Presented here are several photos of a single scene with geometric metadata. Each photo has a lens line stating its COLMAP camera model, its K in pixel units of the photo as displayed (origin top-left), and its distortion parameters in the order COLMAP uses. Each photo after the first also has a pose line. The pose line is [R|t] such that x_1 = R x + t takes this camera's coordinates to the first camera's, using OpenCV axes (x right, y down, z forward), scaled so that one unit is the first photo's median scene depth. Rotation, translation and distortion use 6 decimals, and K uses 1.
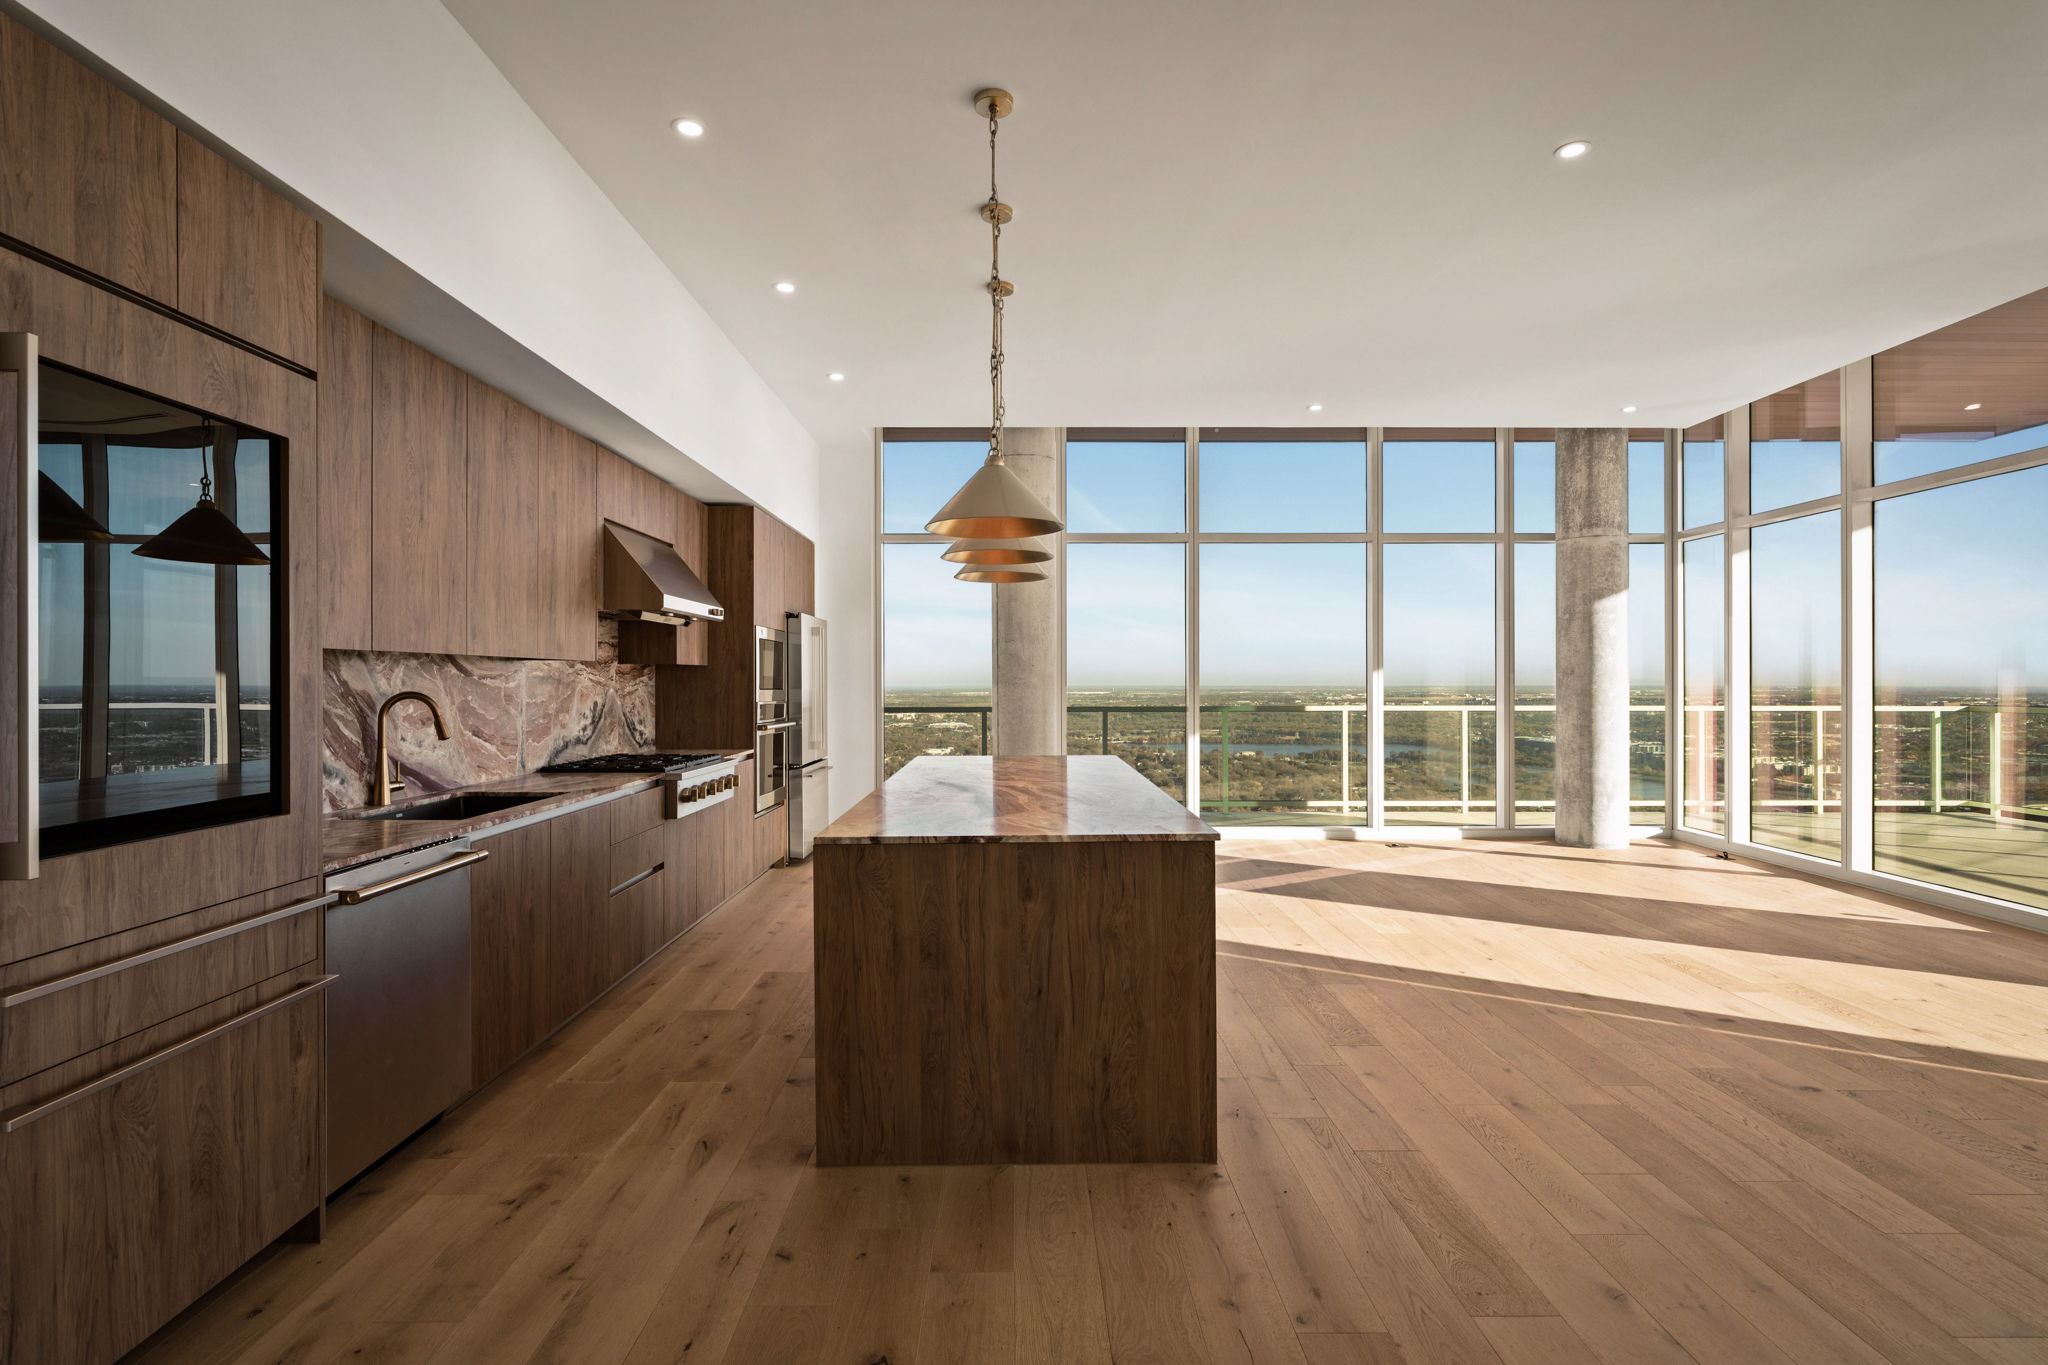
lens RADIAL K [[947.9, 0, 1019.8], [0, 947.9, 681.4], [0, 0, 1]] dist [0.002378, -0.000445]
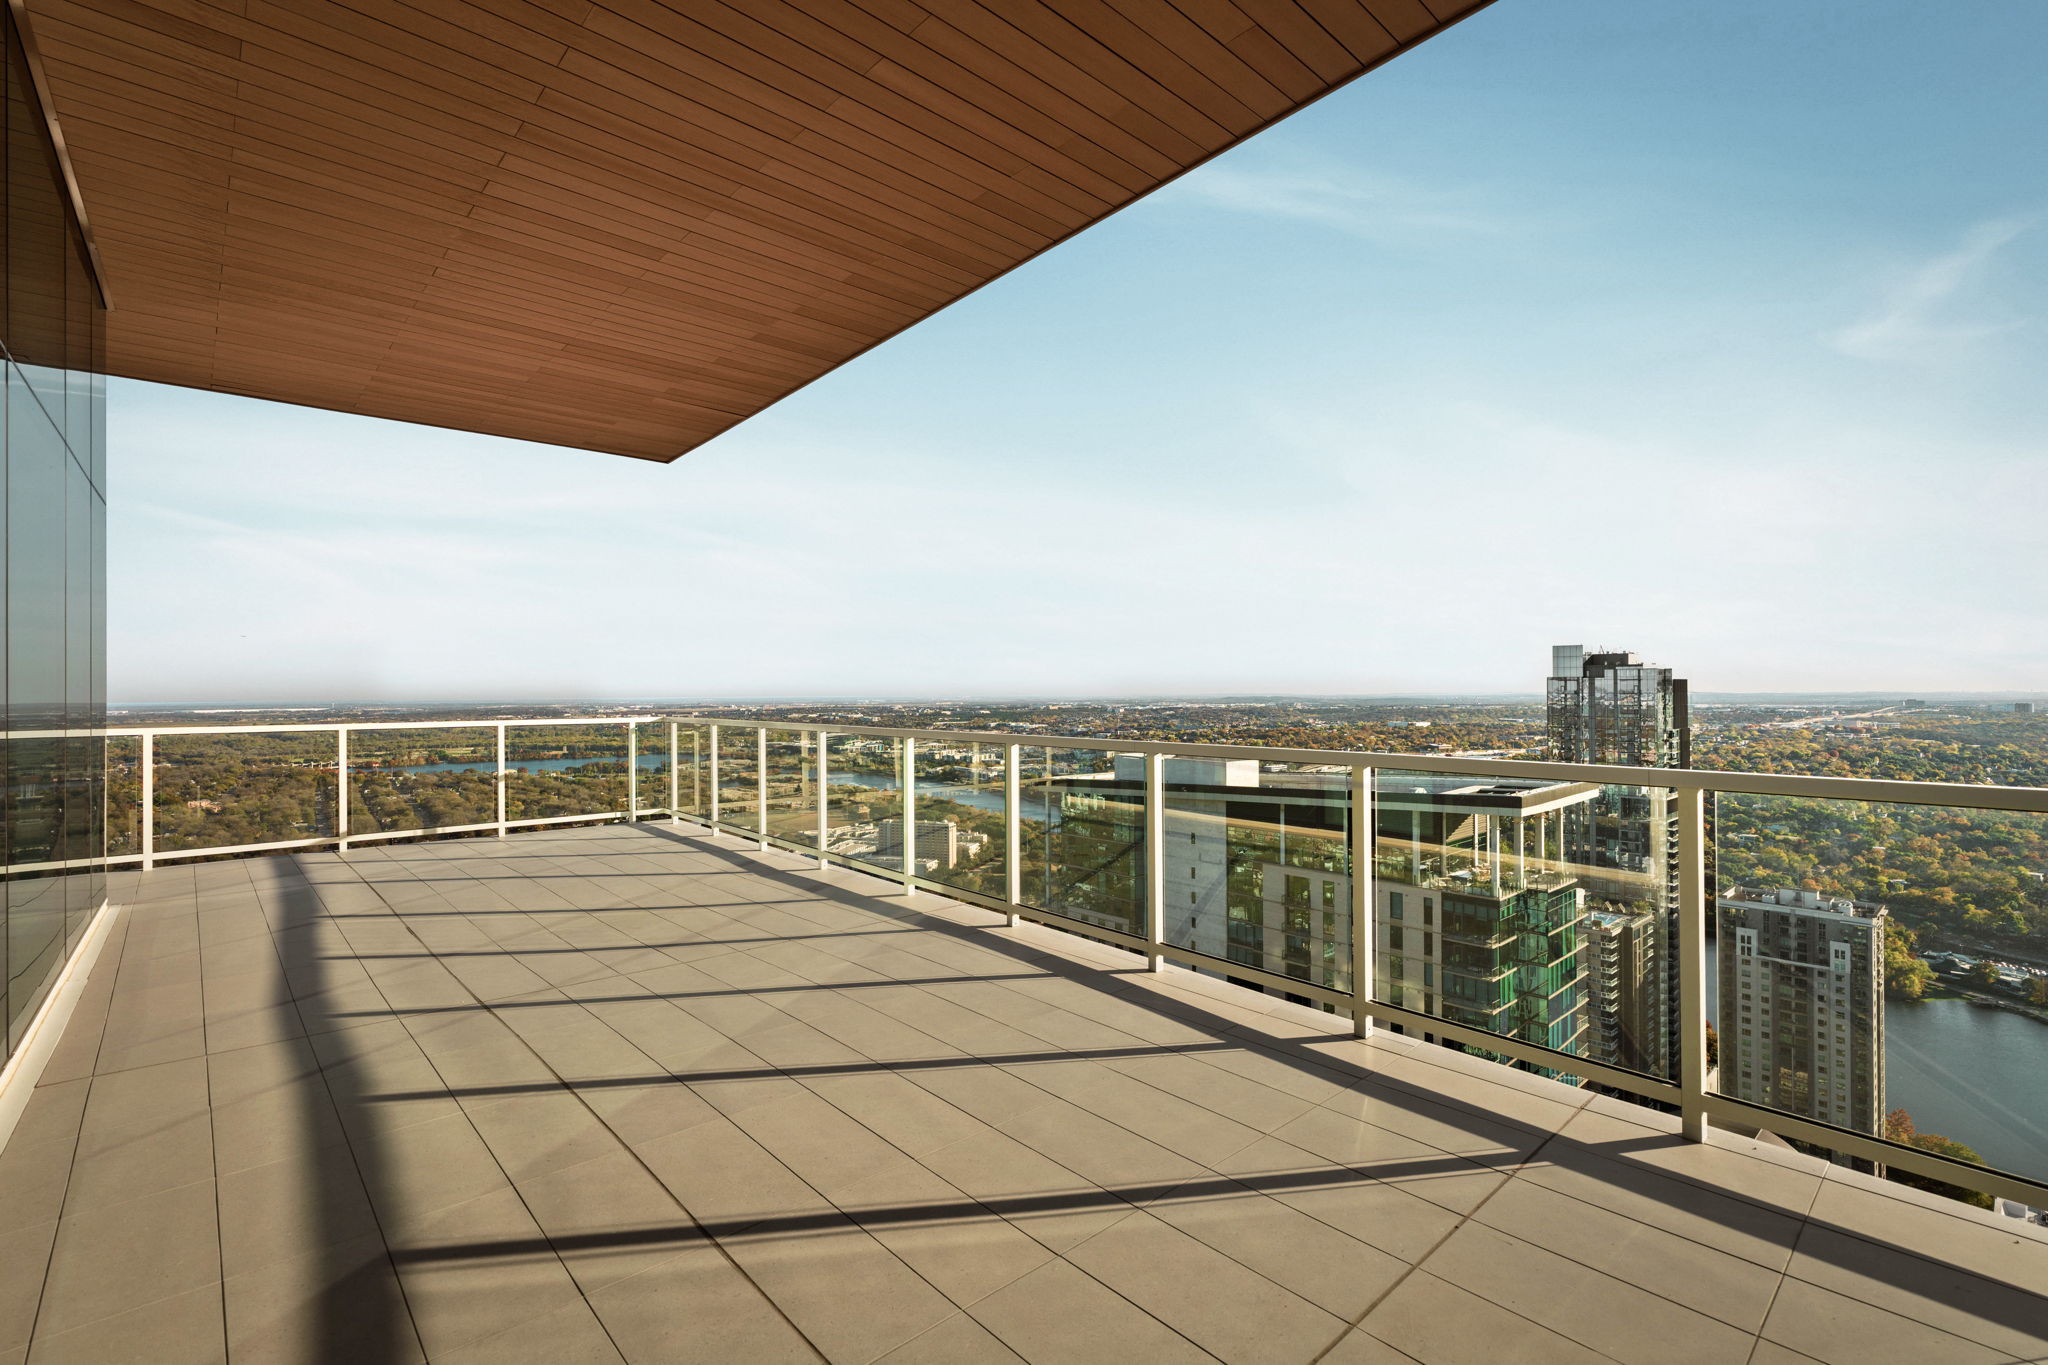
lens RADIAL K [[892.9, 0, 1031.4], [0, 892.9, 685.9], [0, 0, 1]] dist [-0.001469, -0.000177]
pose [[0.740758, 0.002318, 0.671767, 1.017674], [0.003716, 0.999965, -0.007548, 0.001831], [-0.671761, 0.008088, 0.740724, 0.014352]]
